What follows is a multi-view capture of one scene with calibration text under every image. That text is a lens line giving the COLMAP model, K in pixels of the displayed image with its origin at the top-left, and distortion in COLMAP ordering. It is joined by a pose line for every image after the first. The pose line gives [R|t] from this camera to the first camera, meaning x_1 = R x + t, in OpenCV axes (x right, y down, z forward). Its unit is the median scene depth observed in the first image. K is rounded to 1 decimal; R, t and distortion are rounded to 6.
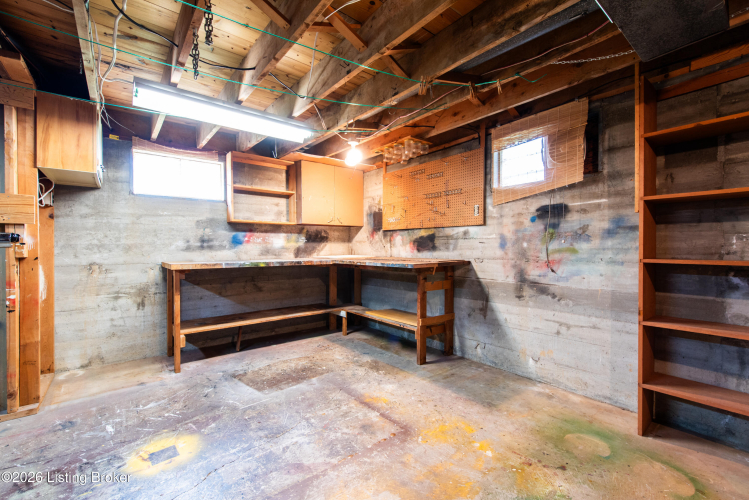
lens RADIAL K [[336.3, 0, 374.9], [0, 336.3, 249.2], [0, 0, 1]] dist [0.000024, -0.000117]
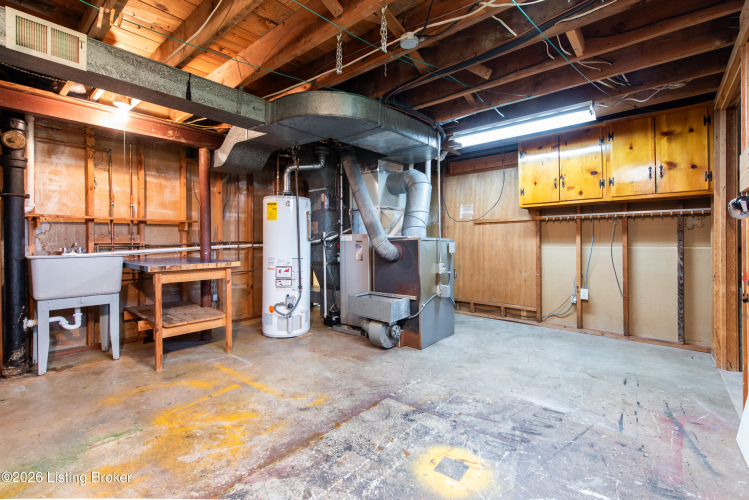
lens RADIAL K [[336.3, 0, 375.3], [0, 336.3, 243.9], [0, 0, 1]] dist [0.000024, -0.000117]
pose [[-0.980285, 0.007291, -0.197454, -0.288238], [0.004785, 0.999902, 0.013165, 0.038099], [0.197531, 0.011961, -0.980224, 1.856853]]
